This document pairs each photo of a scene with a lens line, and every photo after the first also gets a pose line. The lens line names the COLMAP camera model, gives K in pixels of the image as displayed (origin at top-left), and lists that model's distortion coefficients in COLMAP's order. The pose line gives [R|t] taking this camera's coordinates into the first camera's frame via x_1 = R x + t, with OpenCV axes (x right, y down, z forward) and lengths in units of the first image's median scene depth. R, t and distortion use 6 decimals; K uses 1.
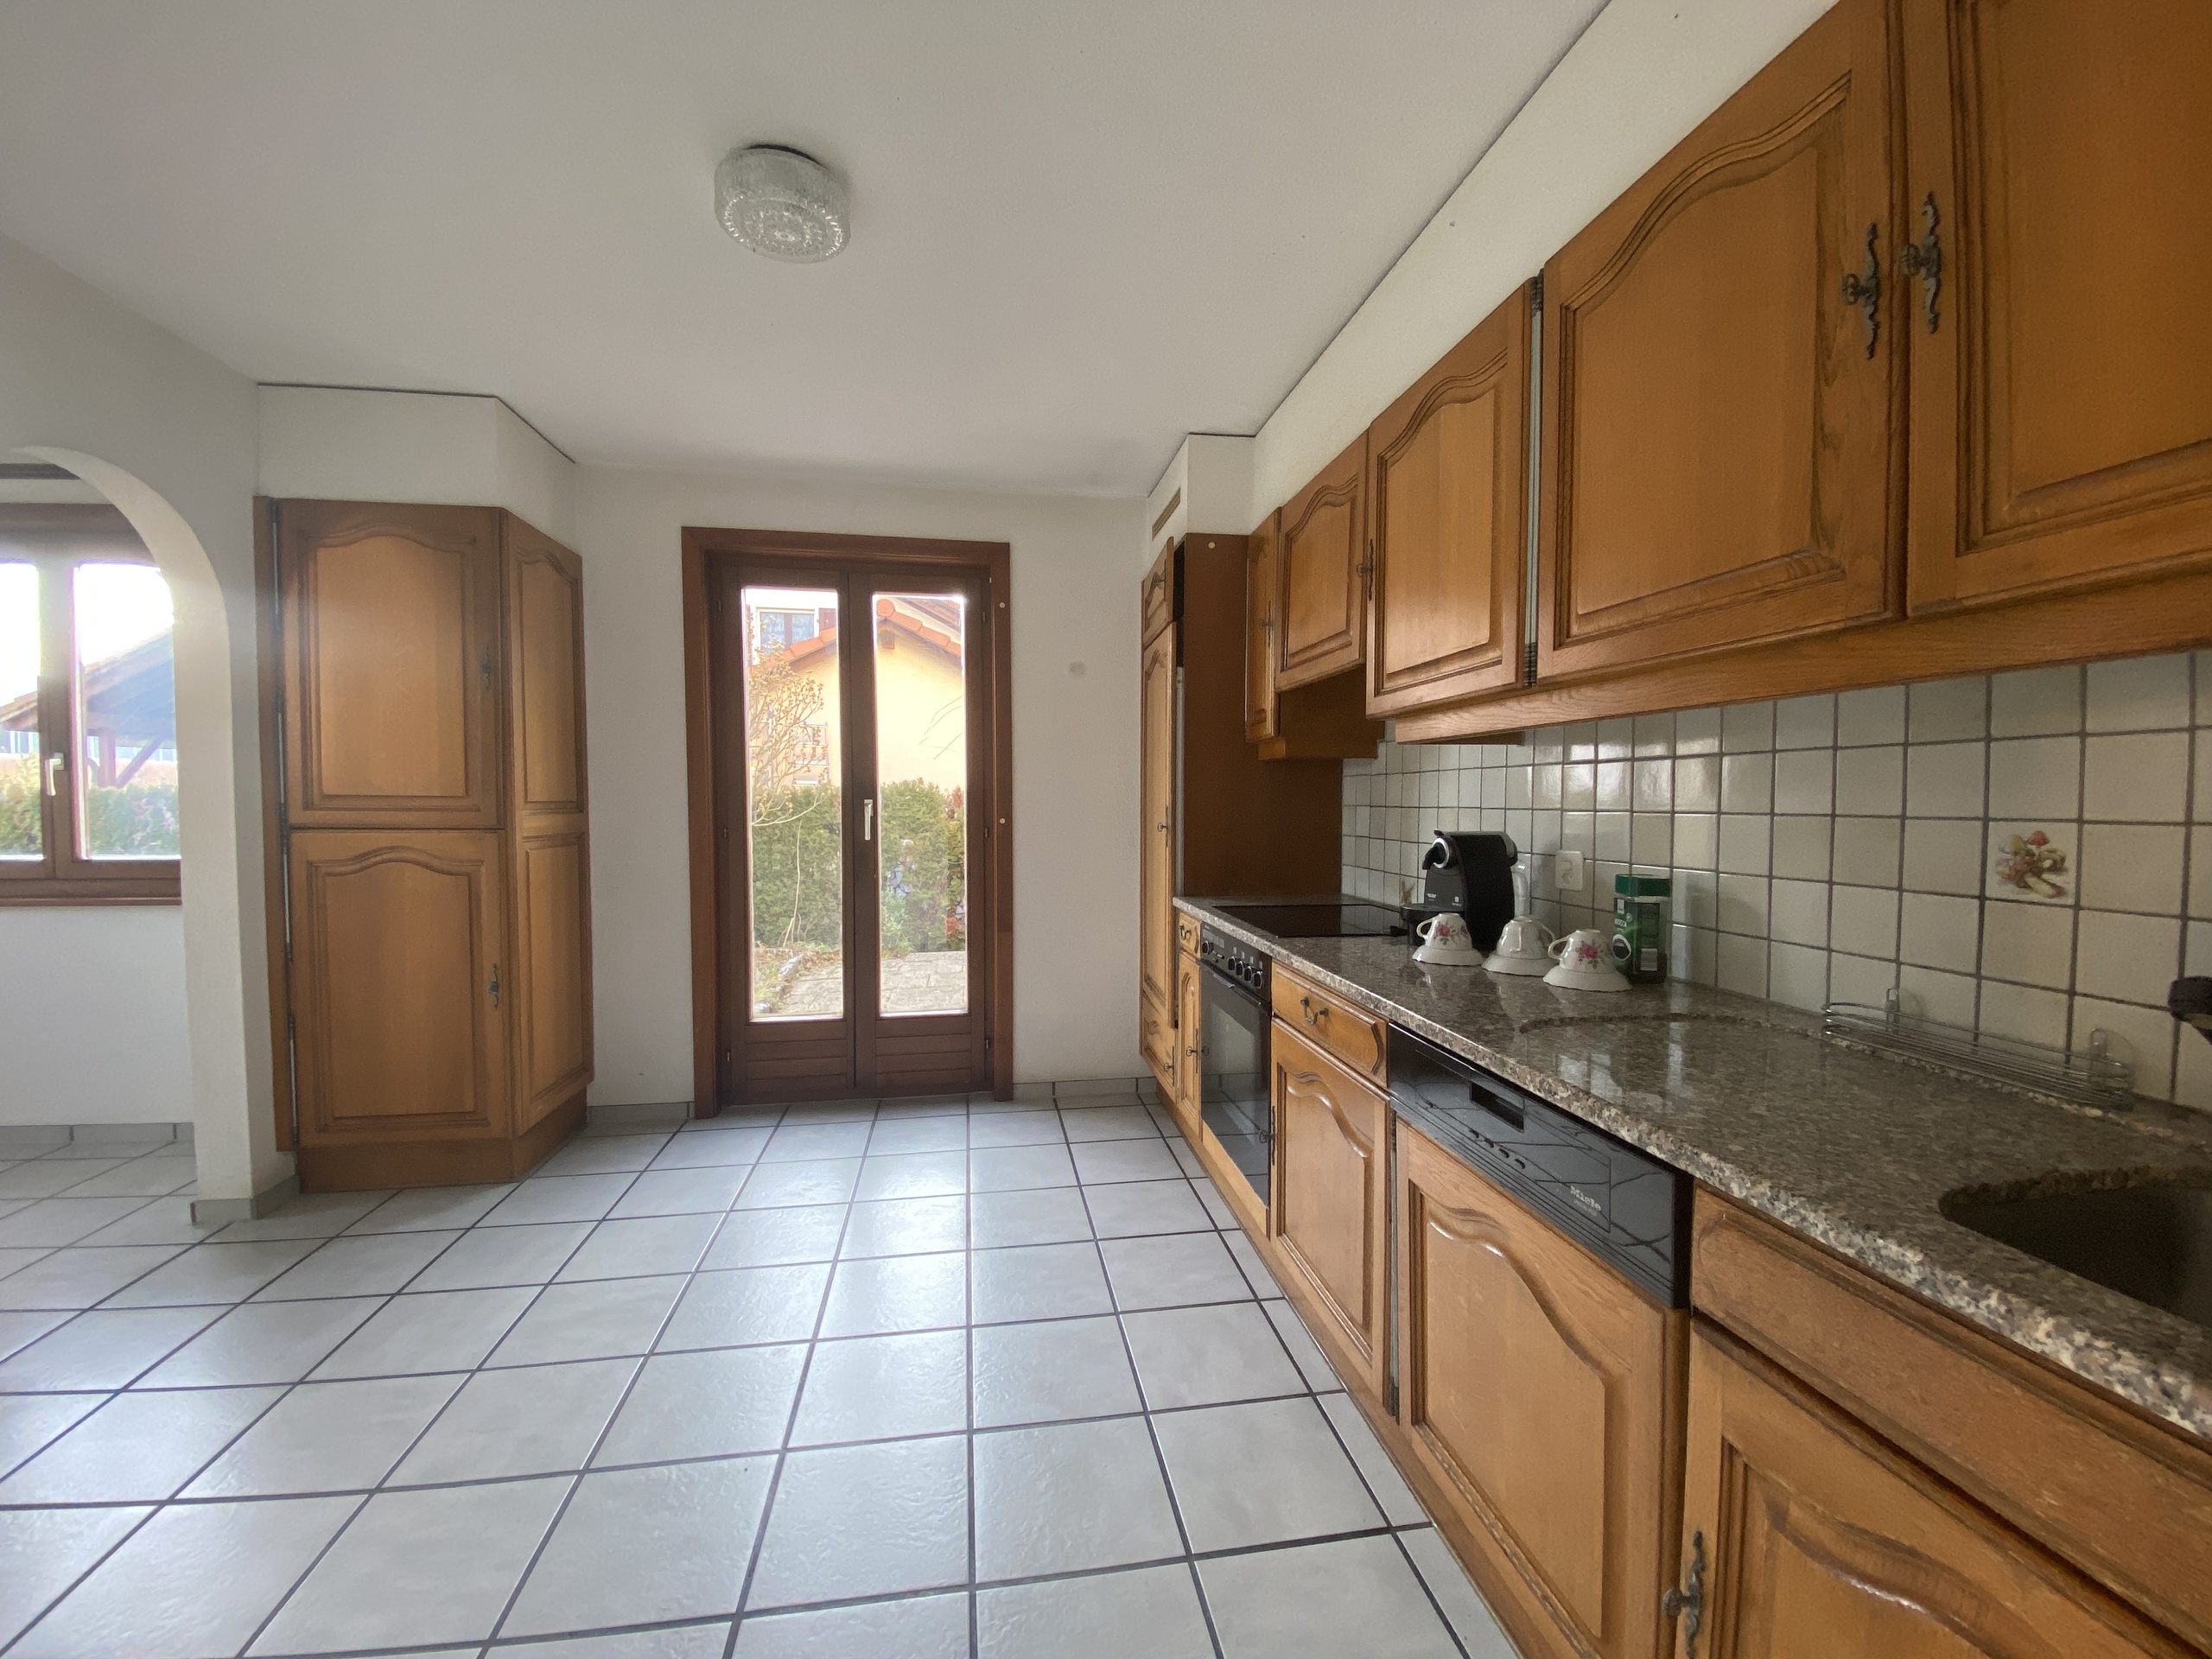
lens RADIAL K [[913.5, 0, 1107.3], [0, 913.5, 831.7], [0, 0, 1]] dist [0.002726, 0.000058]
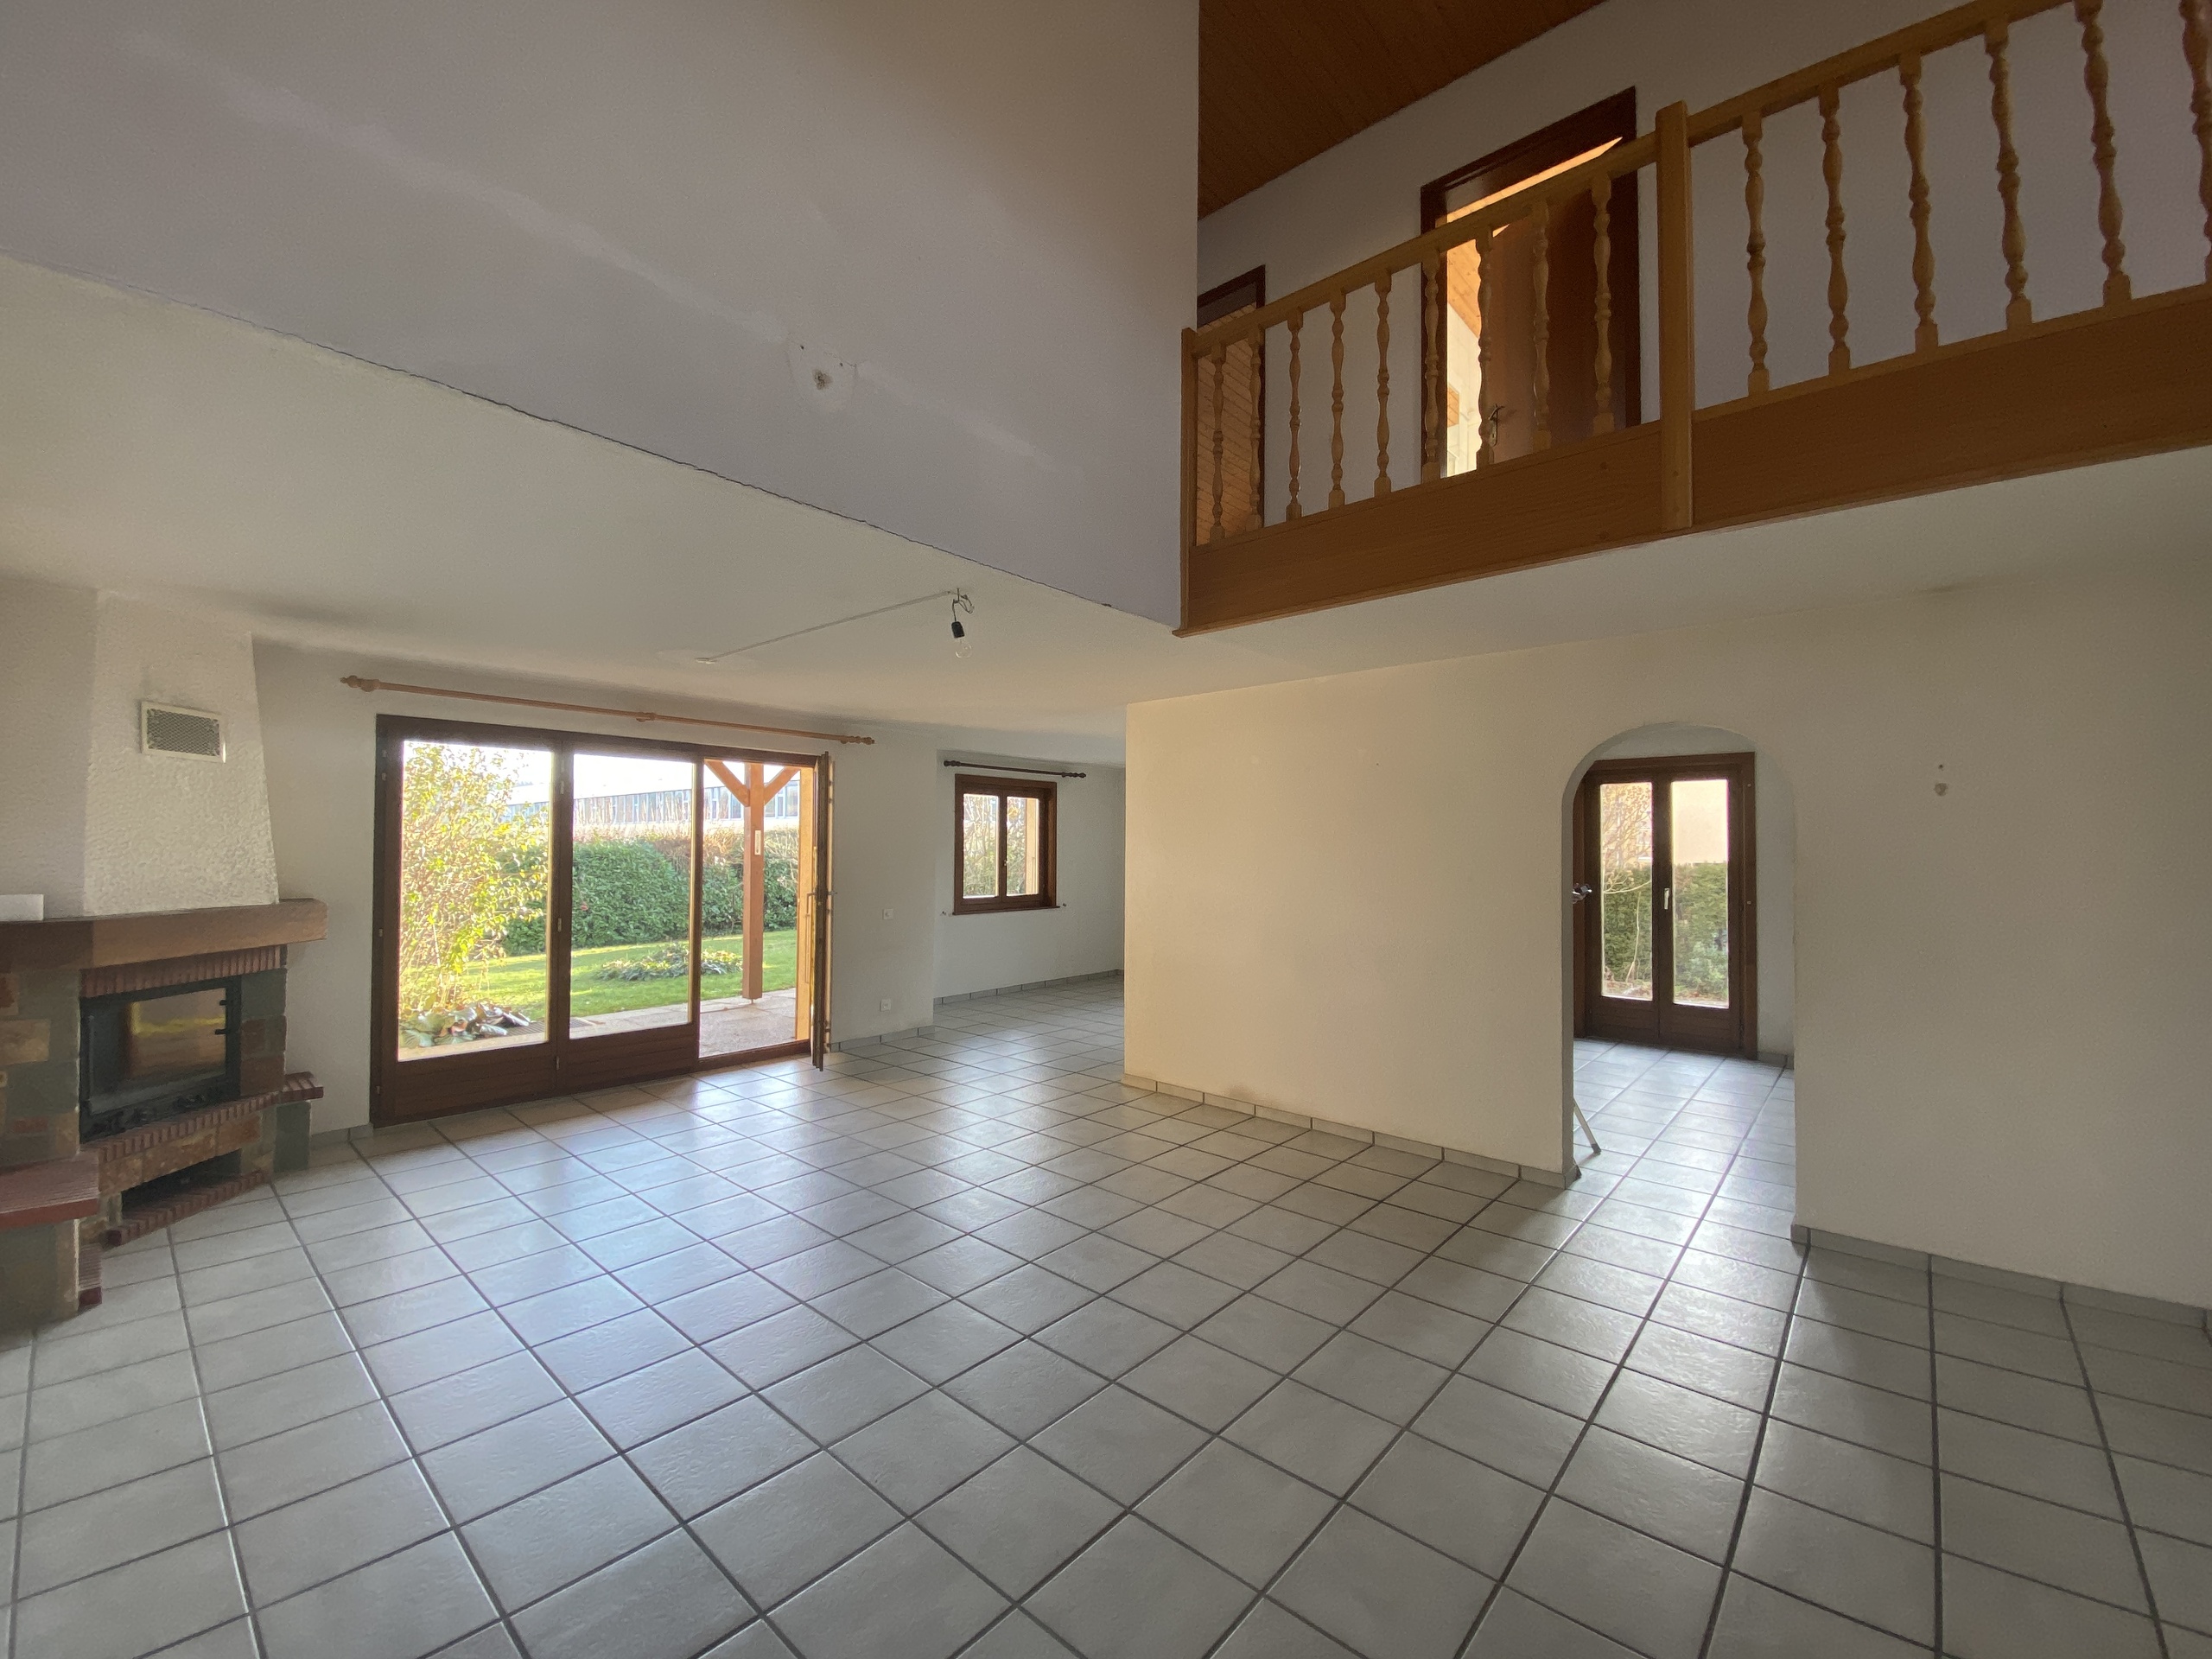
lens RADIAL K [[913.5, 0, 1109.3], [0, 913.5, 838.6], [0, 0, 1]] dist [0.002726, 0.000058]
pose [[0.647570, -0.004231, -0.761994, 0.434509], [-0.036776, 0.998646, -0.036799, -0.024404], [0.761118, 0.051853, 0.646538, -1.119281]]
